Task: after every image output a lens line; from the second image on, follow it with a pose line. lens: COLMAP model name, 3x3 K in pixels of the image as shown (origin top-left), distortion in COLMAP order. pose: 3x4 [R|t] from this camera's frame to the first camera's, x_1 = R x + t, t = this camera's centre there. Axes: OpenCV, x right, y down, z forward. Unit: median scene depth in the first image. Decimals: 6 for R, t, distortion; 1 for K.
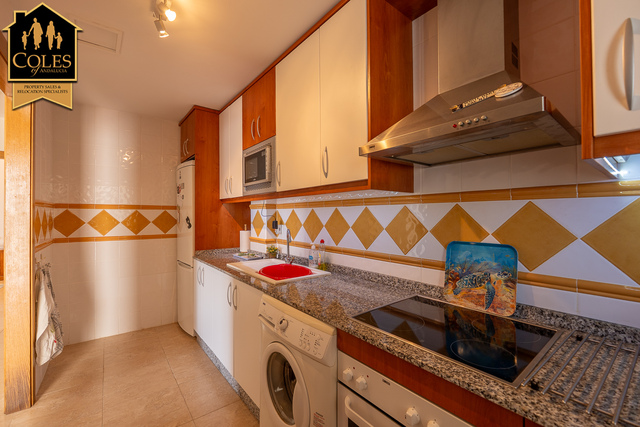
lens RADIAL K [[270.0, 0, 320.0], [0, 270.0, 213.5], [0, 0, 1]] dist [0.000029, -0.000038]
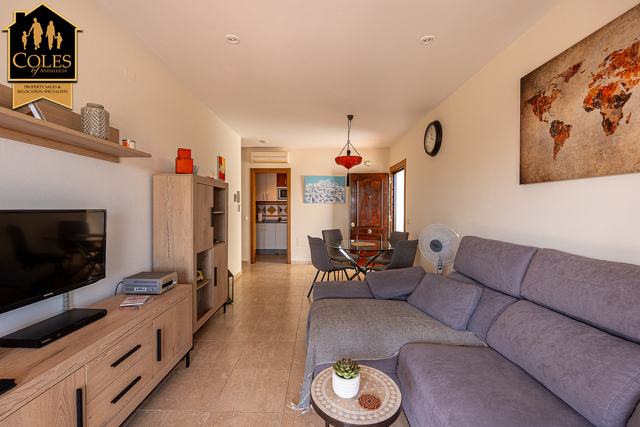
lens RADIAL K [[270.0, 0, 320.0], [0, 270.0, 213.5], [0, 0, 1]] dist [0.000029, -0.000038]
pose [[0.621133, -0.014494, 0.783571, -3.322961], [-0.006428, 0.999701, 0.023588, 0.001365], [-0.783679, -0.019688, 0.620854, -1.850037]]
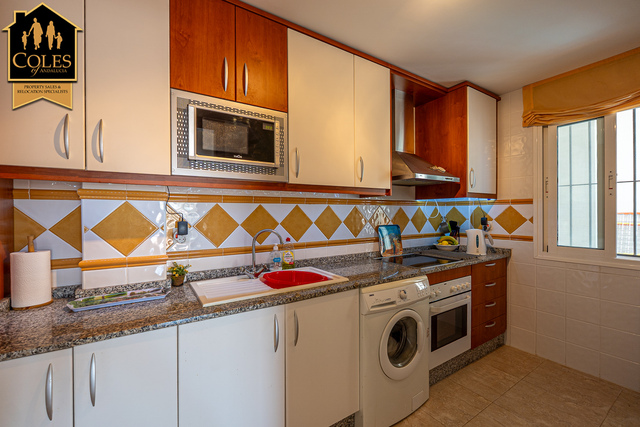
lens RADIAL K [[270.0, 0, 320.0], [0, 270.0, 213.5], [0, 0, 1]] dist [0.000029, -0.000038]
pose [[0.103332, -0.007192, 0.994621, -1.049189], [-0.003047, 0.999967, 0.007547, 0.003949], [-0.994642, -0.003810, 0.103307, 0.896248]]
